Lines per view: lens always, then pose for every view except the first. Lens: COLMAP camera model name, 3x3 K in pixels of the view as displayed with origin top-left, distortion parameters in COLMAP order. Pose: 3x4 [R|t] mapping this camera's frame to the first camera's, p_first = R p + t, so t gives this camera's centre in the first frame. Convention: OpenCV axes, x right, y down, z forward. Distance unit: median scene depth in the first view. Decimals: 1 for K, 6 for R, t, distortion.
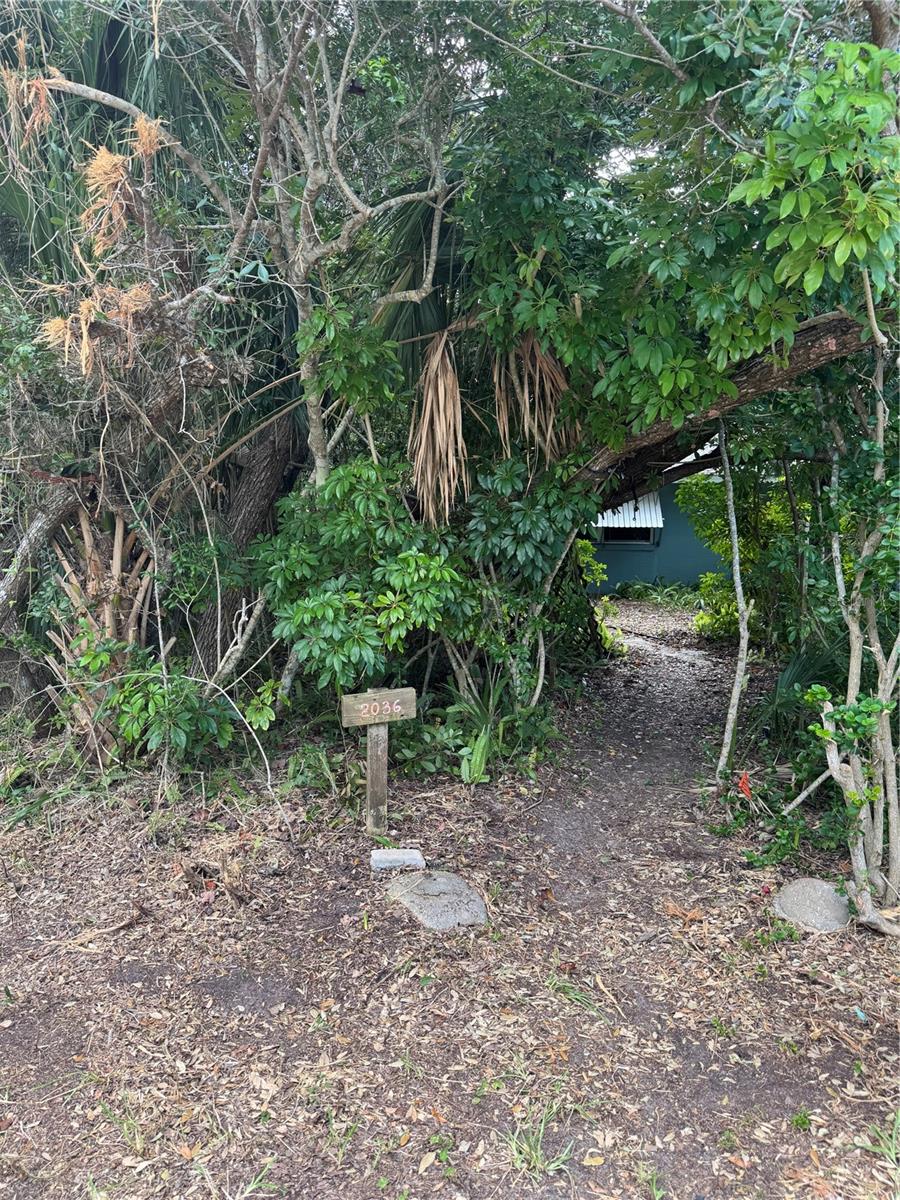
lens RADIAL K [[828.3, 0, 443.4], [0, 828.3, 599.7], [0, 0, 1]] dist [0.054170, 0.000447]
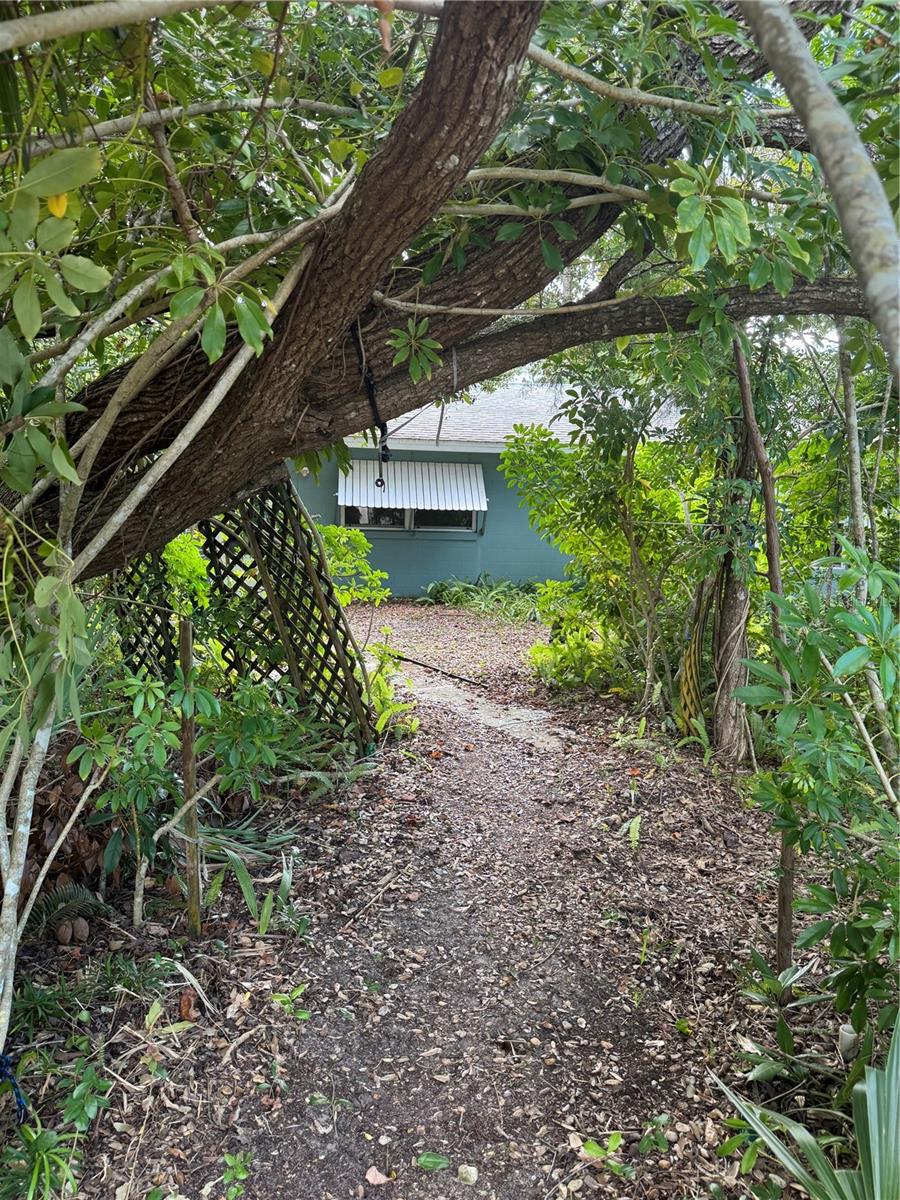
lens RADIAL K [[841.7, 0, 451.3], [0, 841.7, 599.4], [0, 0, 1]] dist [0.000224, 0.000018]
pose [[0.978575, -0.008110, 0.205732, 0.112084], [0.004092, 0.999793, 0.019948, -0.033037], [-0.205851, -0.018678, 0.978405, 0.389035]]
